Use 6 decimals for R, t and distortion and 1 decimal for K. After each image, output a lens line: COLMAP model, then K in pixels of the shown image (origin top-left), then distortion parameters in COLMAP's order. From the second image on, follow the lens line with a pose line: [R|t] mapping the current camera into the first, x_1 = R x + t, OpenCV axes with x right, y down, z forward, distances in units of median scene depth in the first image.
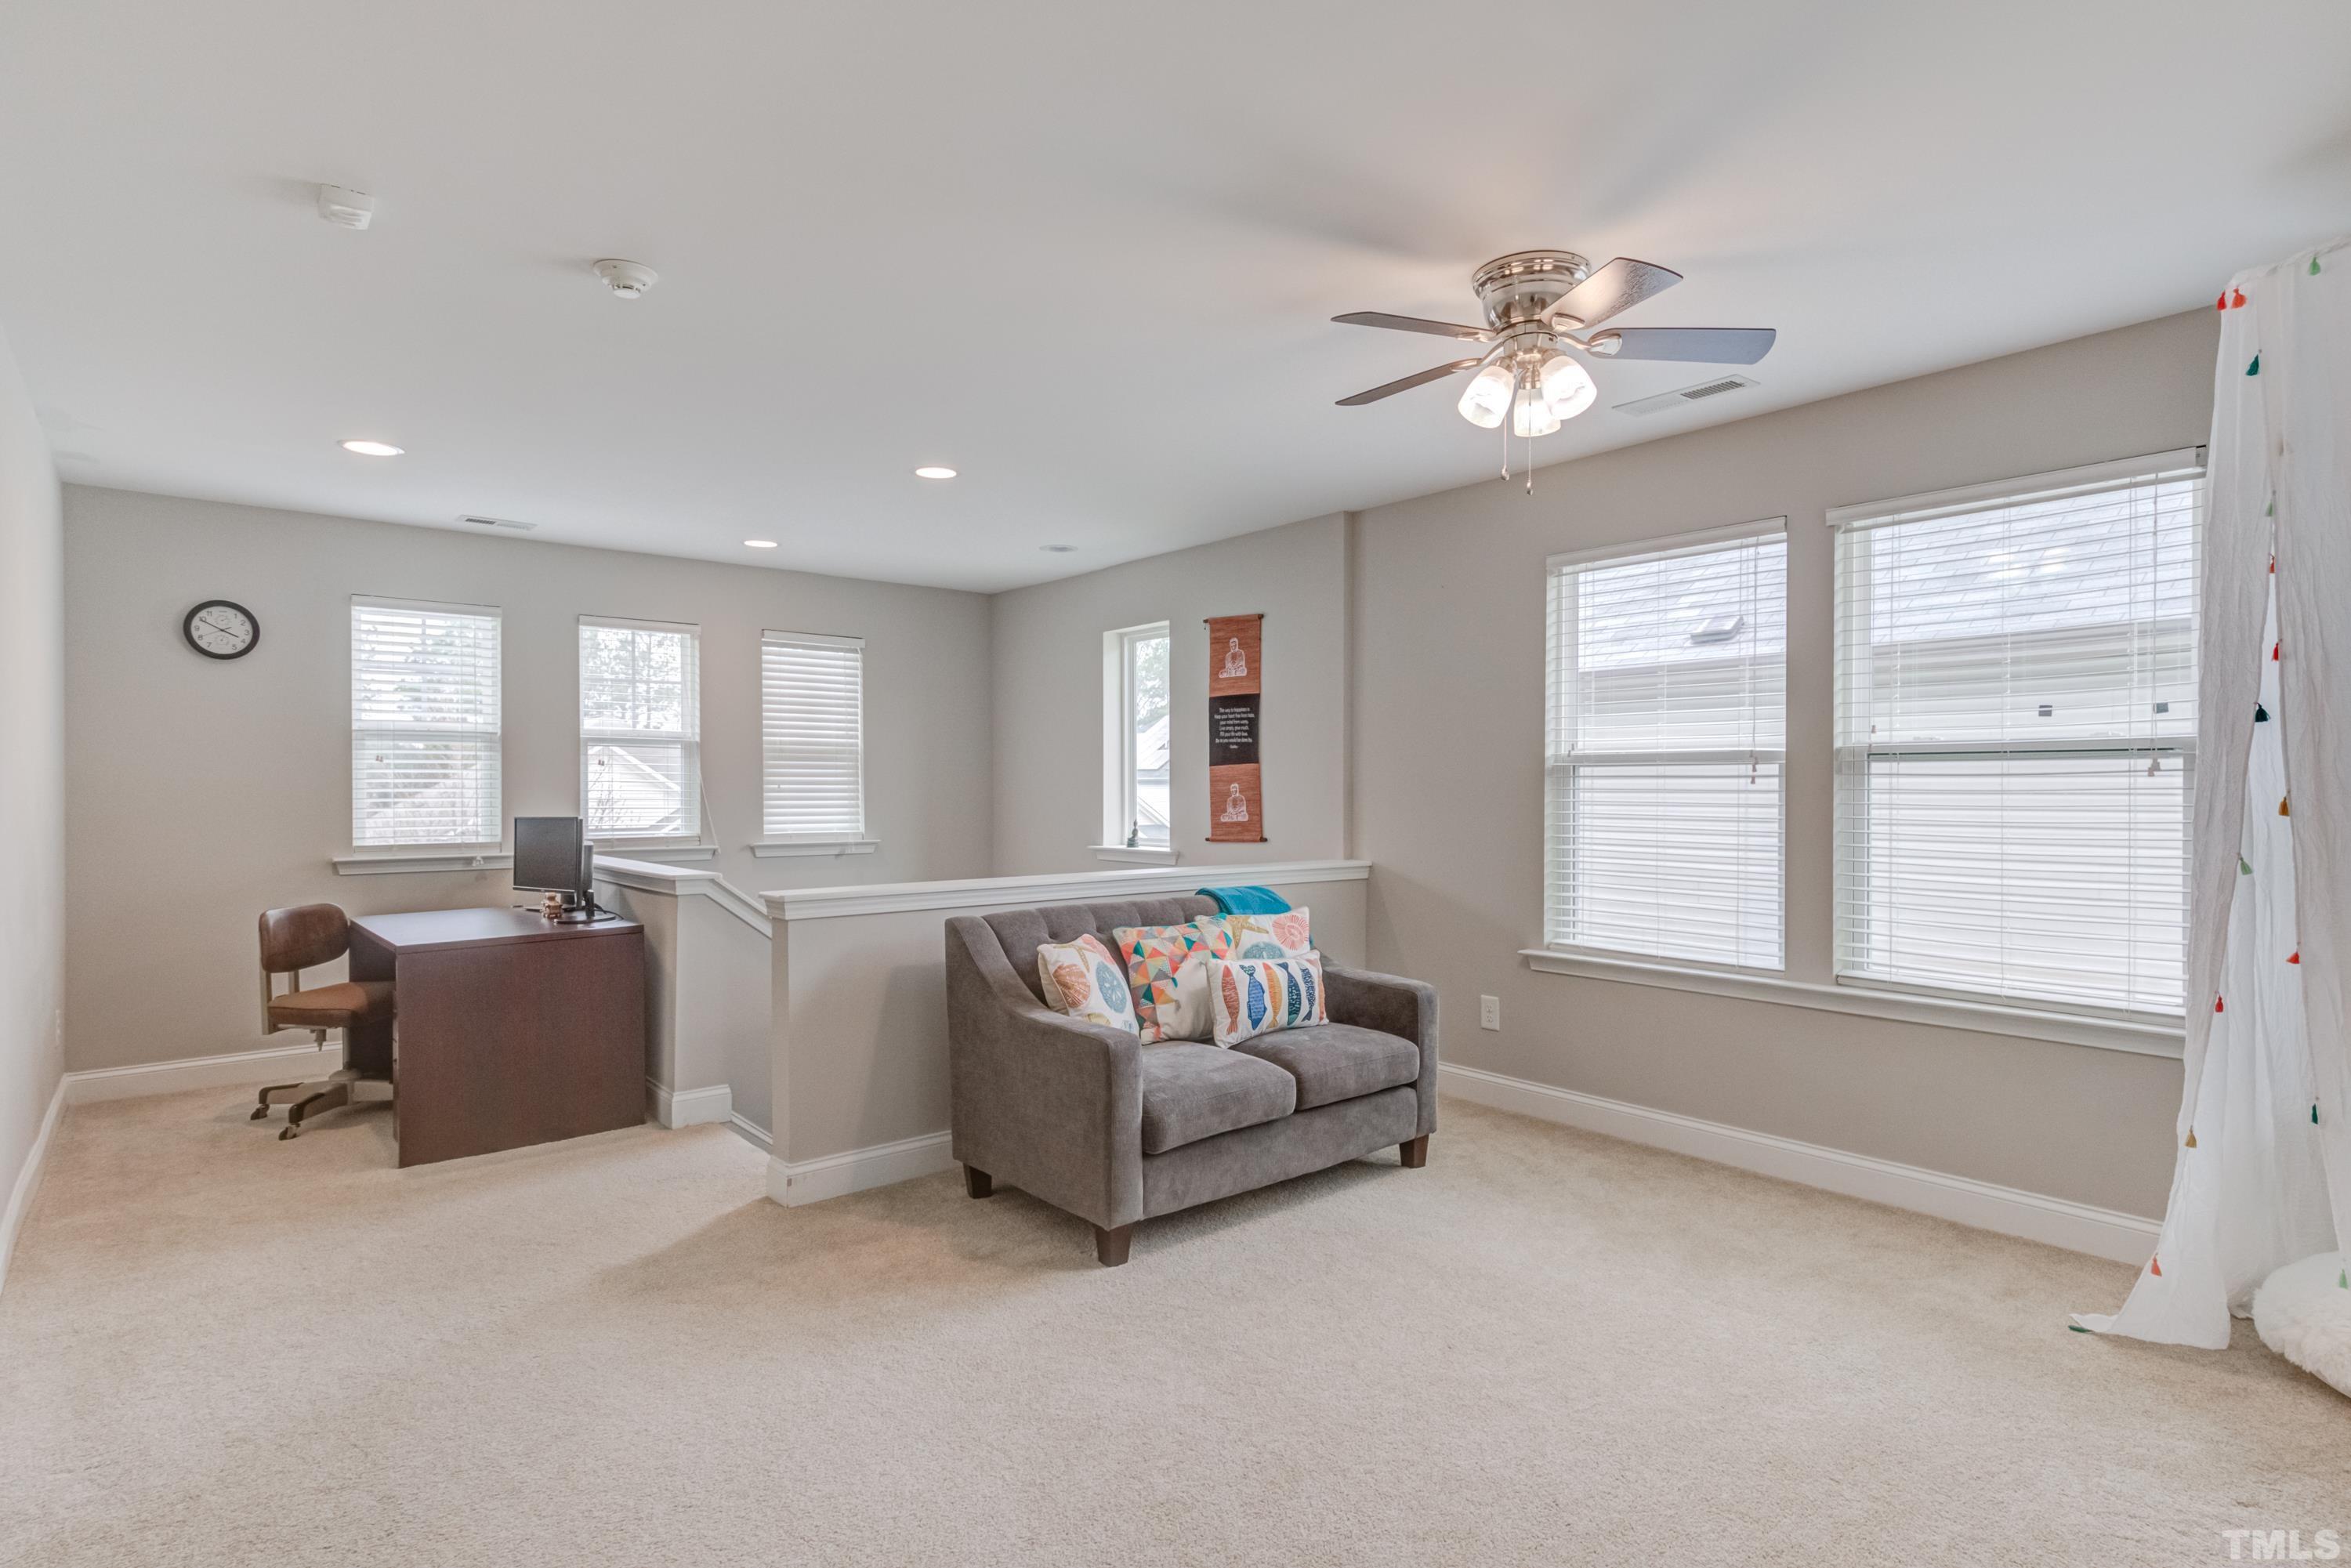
lens RADIAL K [[1212.5, 0, 1174.0], [0, 1212.5, 788.4], [0, 0, 1]] dist [0.026582, -0.009782]
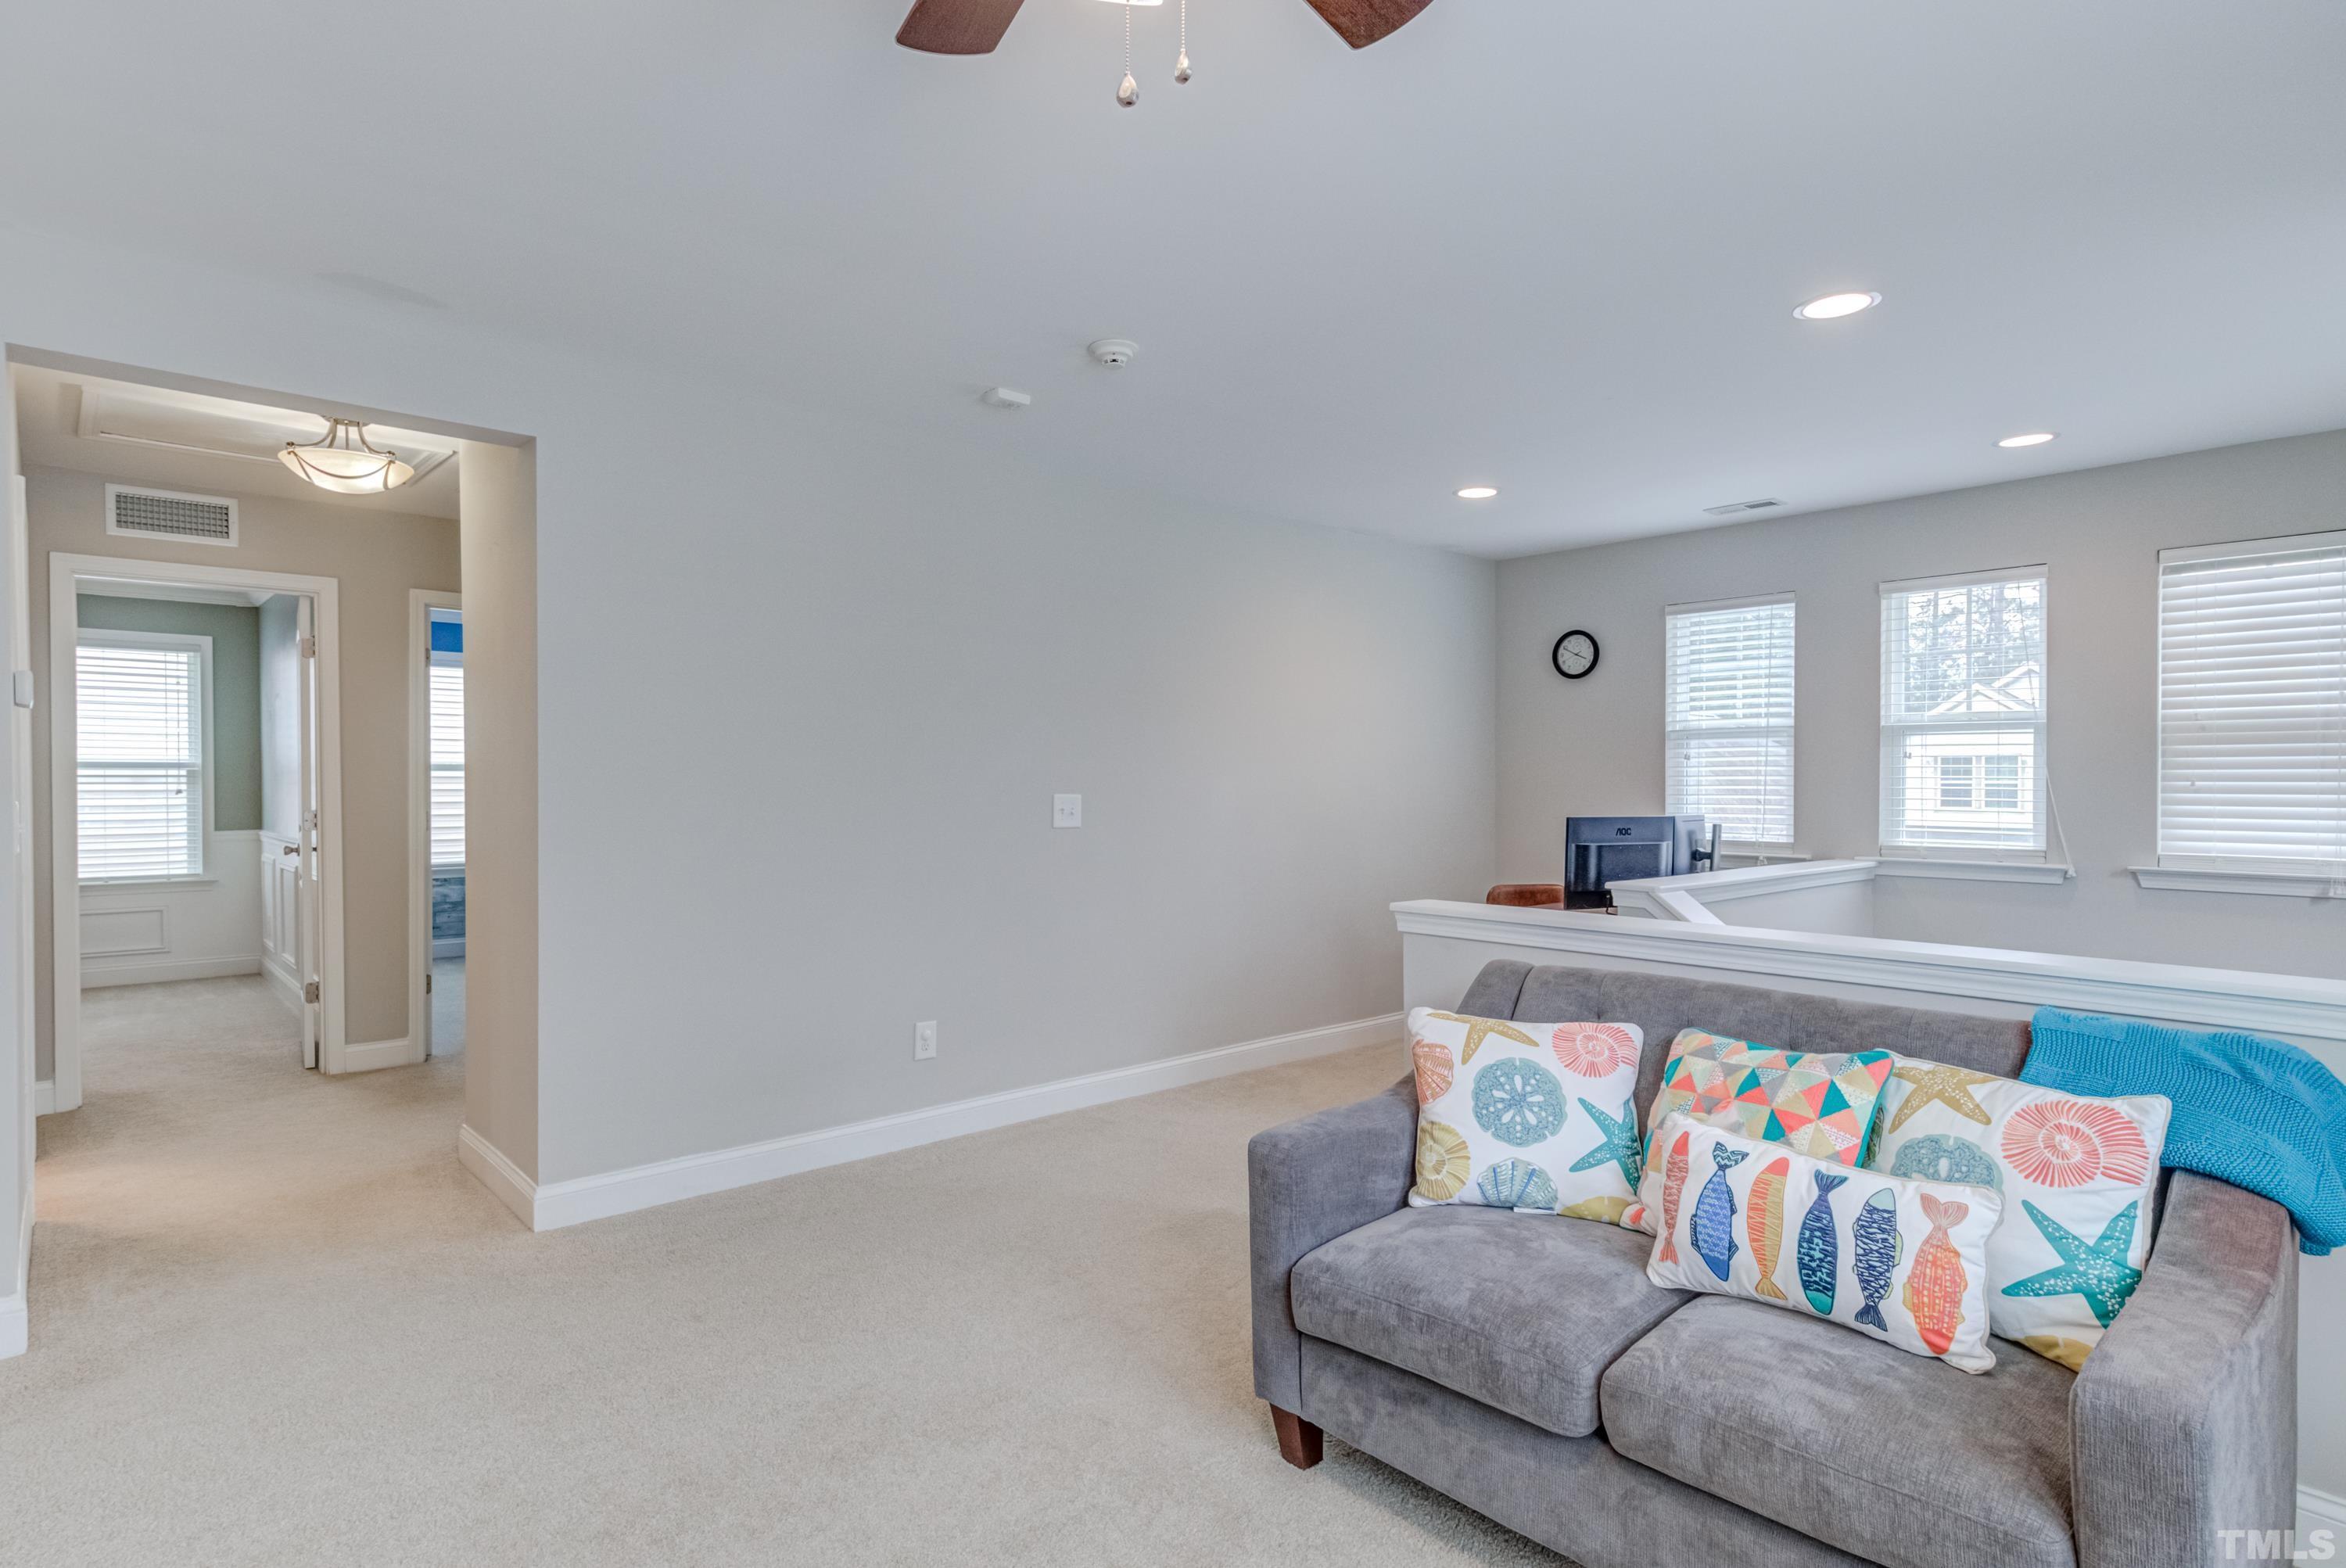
lens RADIAL K [[1210.0, 0, 1171.9], [0, 1210.0, 787.0], [0, 0, 1]] dist [0.026582, -0.009782]
pose [[0.054985, 0.004915, -0.998475, 0.399216], [0.000685, 0.999987, 0.004960, -0.004450], [0.998487, -0.000957, 0.054981, 0.538595]]
